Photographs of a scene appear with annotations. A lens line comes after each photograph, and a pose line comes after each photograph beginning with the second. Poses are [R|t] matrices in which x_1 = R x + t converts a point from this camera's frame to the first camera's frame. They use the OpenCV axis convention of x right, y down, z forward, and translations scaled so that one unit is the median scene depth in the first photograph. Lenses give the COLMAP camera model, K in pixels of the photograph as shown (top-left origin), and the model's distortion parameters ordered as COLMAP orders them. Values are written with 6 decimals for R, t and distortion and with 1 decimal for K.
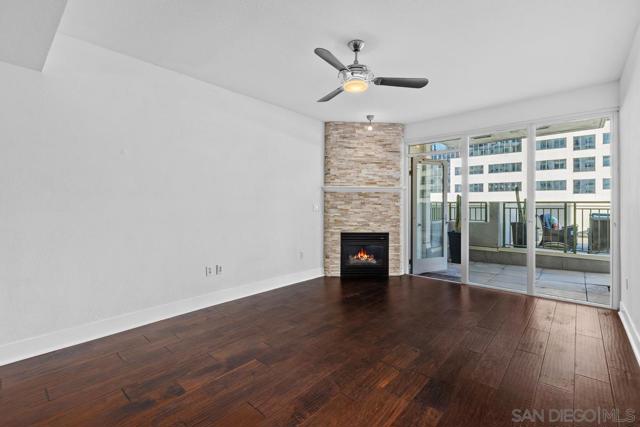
lens RADIAL K [[289.7, 0, 314.1], [0, 289.7, 204.8], [0, 0, 1]] dist [-0.002840, -0.000262]
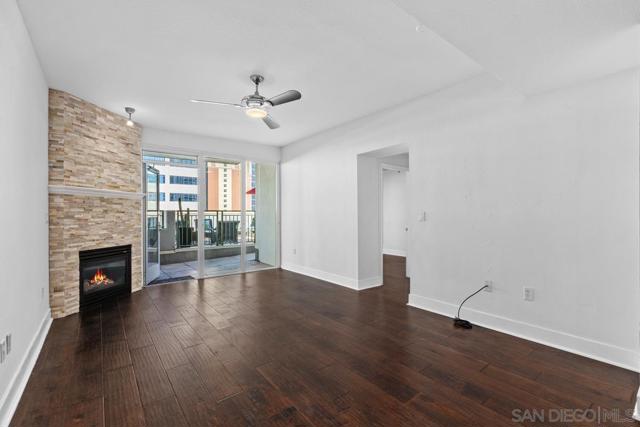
lens RADIAL K [[289.7, 0, 323.2], [0, 289.7, 215.3], [0, 0, 1]] dist [-0.002840, -0.000262]
pose [[0.160063, -0.010697, 0.987049, -0.521610], [0.004287, 0.999939, 0.010141, 0.001148], [-0.987098, 0.002608, 0.160099, 0.280808]]
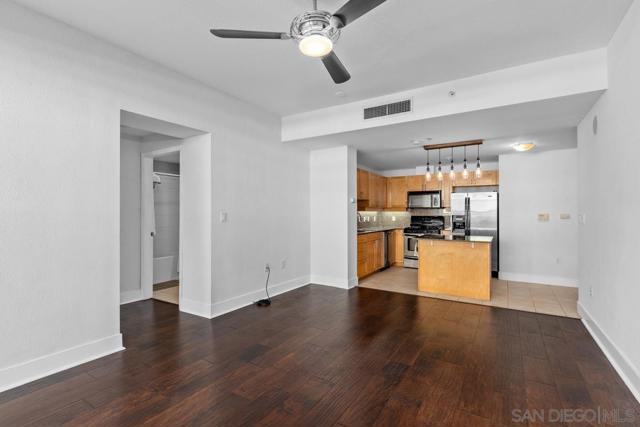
lens RADIAL K [[298.0, 0, 322.0], [0, 298.0, 211.2], [0, 0, 1]] dist [-0.004100, 0.000283]
pose [[-0.982240, -0.007049, -0.187494, 0.139366], [-0.005978, 0.999962, -0.006275, 0.001994], [0.187531, -0.005043, -0.982246, 0.902029]]
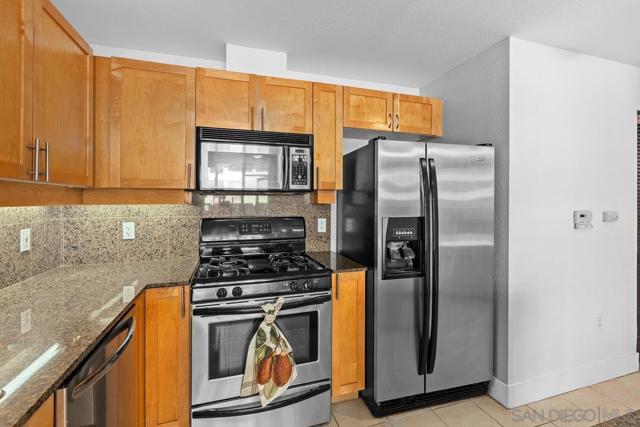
lens RADIAL K [[289.7, 0, 322.1], [0, 289.7, 199.1], [0, 0, 1]] dist [-0.002840, -0.000262]
pose [[-0.485986, -0.008510, -0.873925, -0.286851], [-0.002172, 0.999961, -0.008529, -0.011422], [0.873964, -0.002246, -0.485986, -0.094381]]
